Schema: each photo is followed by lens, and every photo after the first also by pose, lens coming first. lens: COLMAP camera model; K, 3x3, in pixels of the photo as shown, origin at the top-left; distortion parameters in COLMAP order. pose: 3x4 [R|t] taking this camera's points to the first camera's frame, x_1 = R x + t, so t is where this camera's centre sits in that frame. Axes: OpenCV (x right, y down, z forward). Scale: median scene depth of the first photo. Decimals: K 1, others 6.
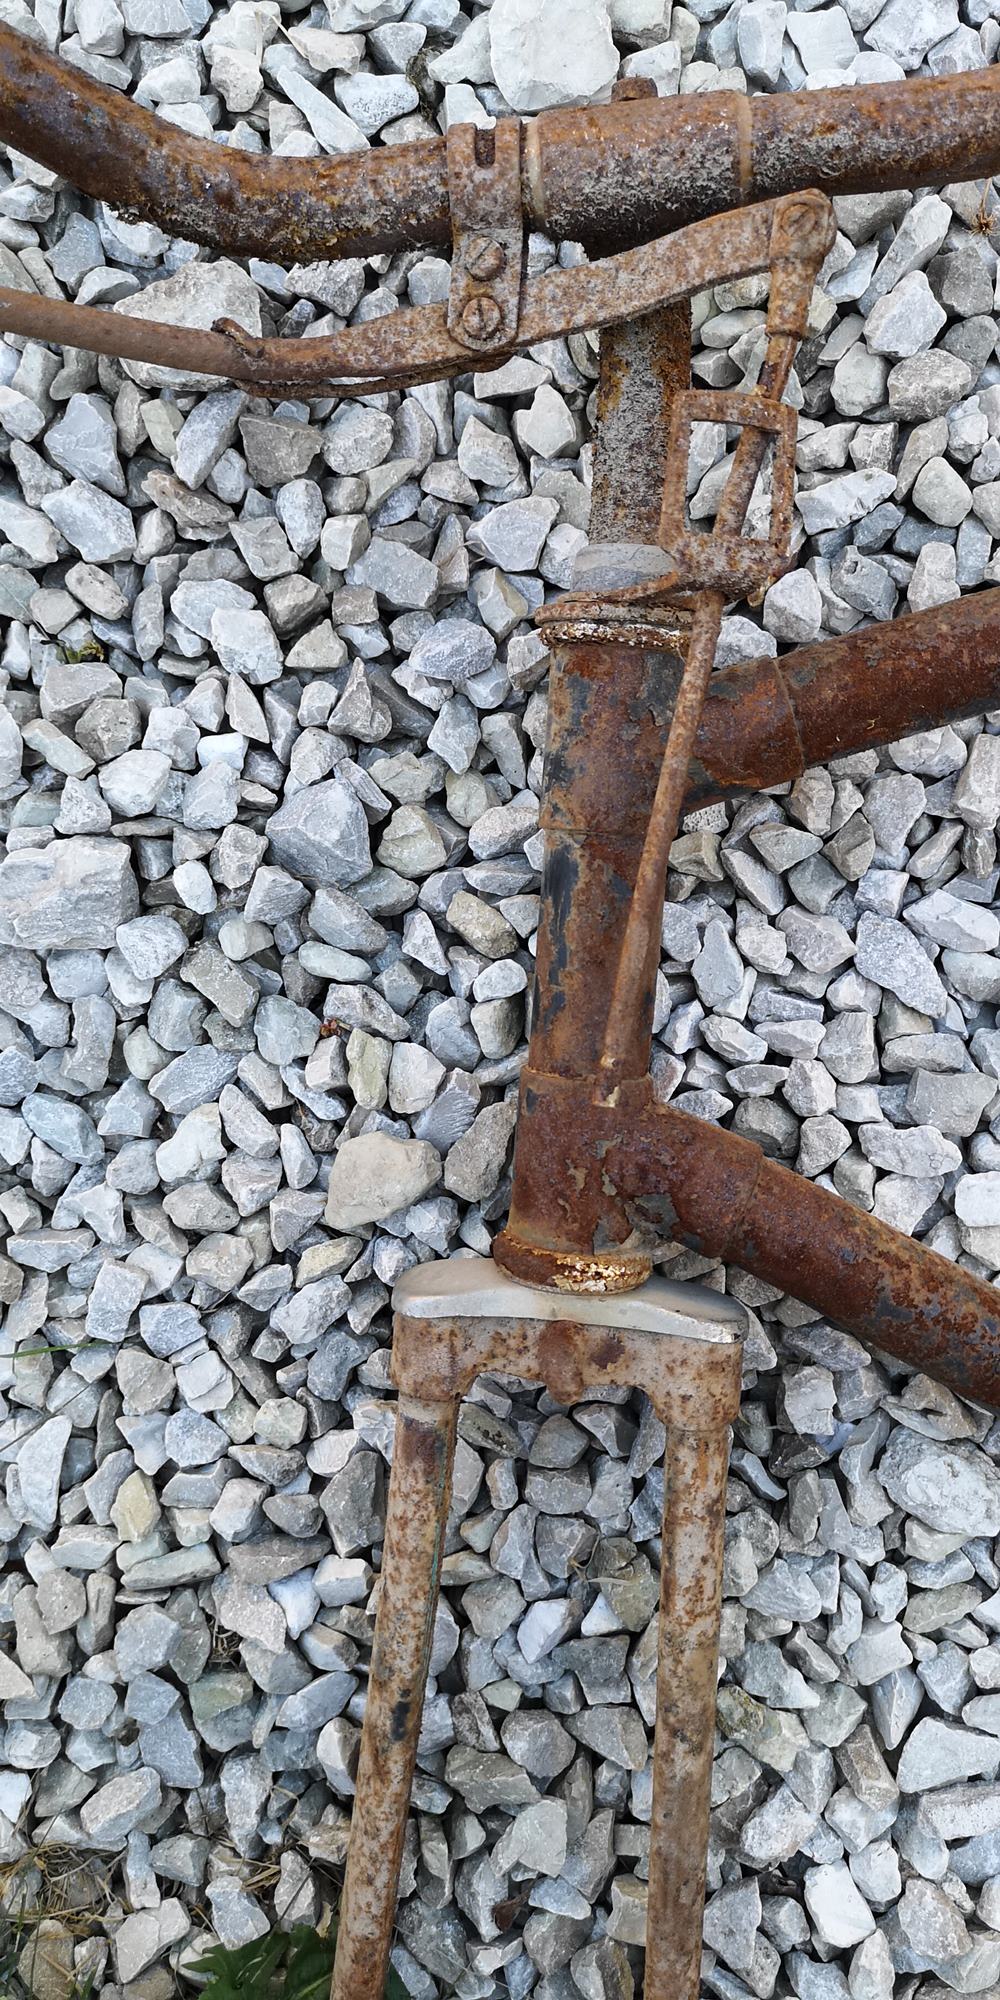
lens RADIAL K [[1599.0, 0, 500.0], [0, 1599.0, 1000.0], [0, 0, 1]] dist [0.044357, -0.011939]
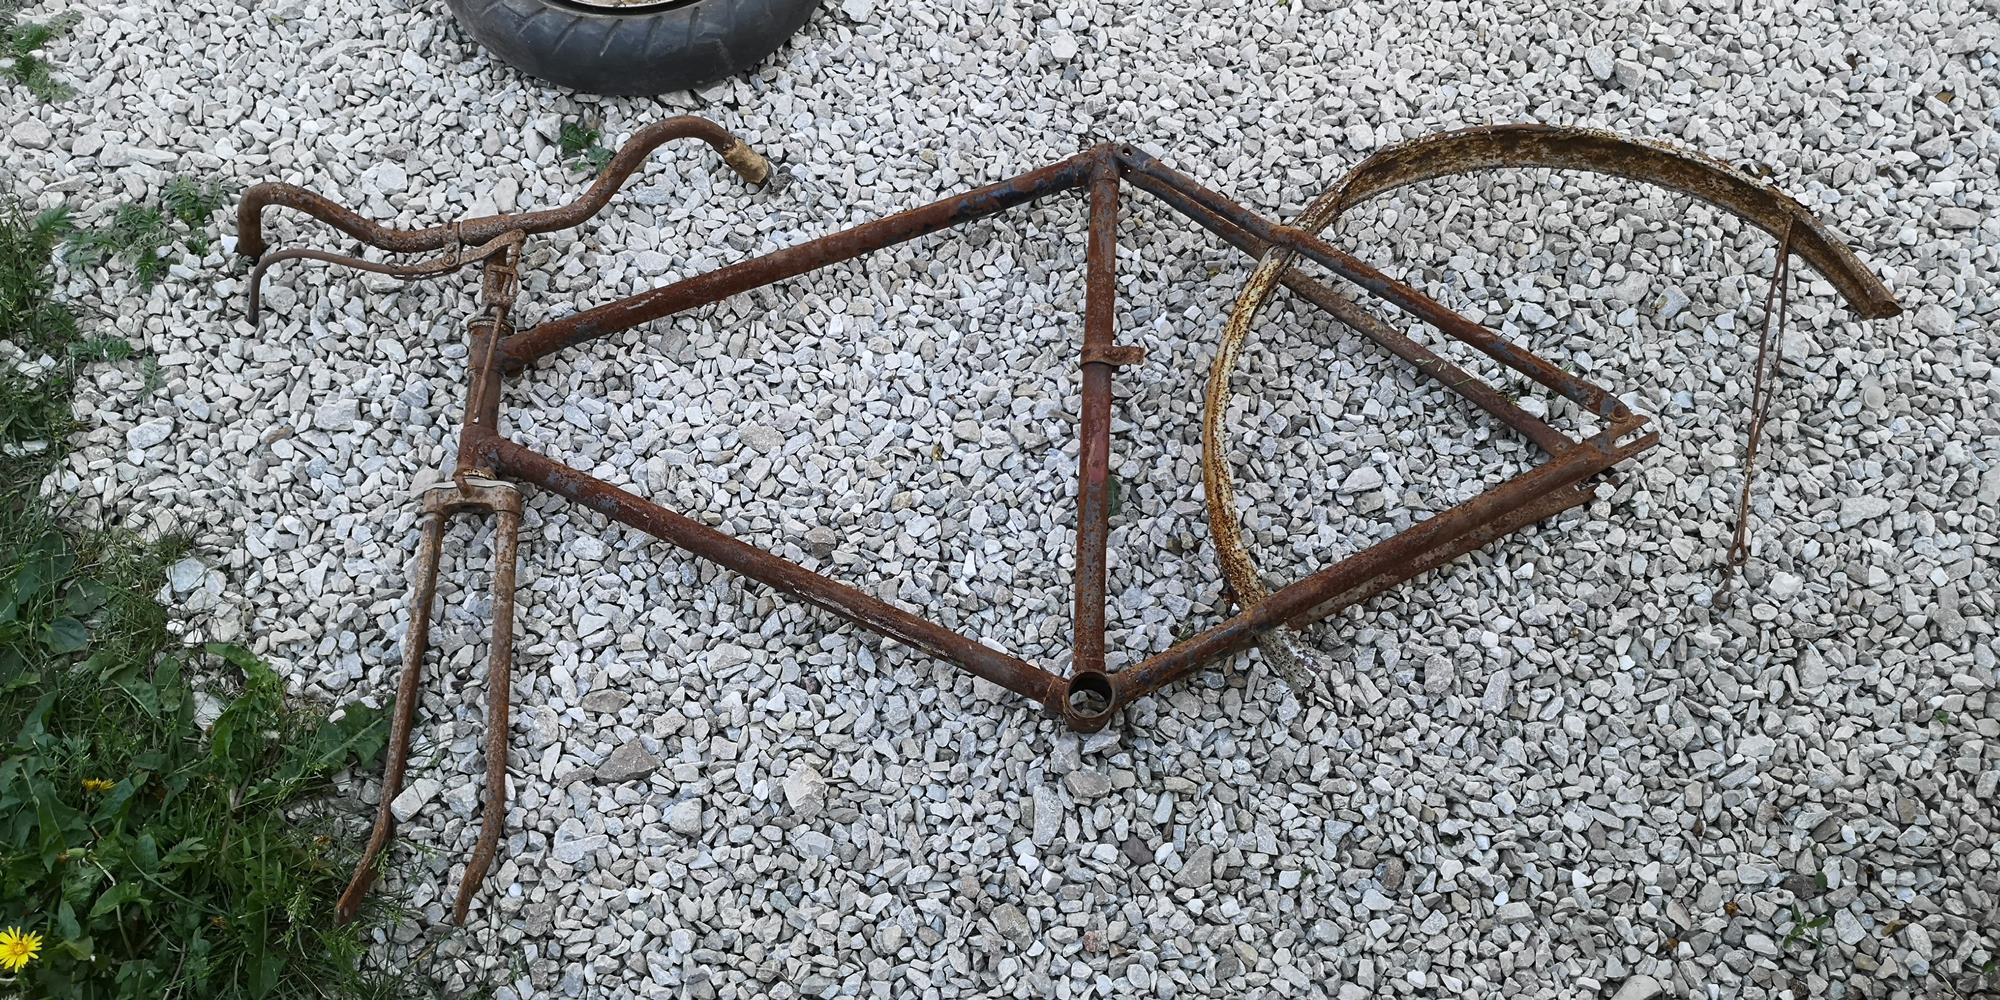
lens RADIAL K [[1612.9, 0, 1000.0], [0, 1612.9, 500.0], [0, 0, 1]] dist [0.025325, -0.056387]
pose [[0.991880, -0.057740, 0.113315, 0.760373], [0.103585, 0.883719, -0.456411, 1.876336], [-0.073785, 0.464442, 0.882524, -2.170038]]
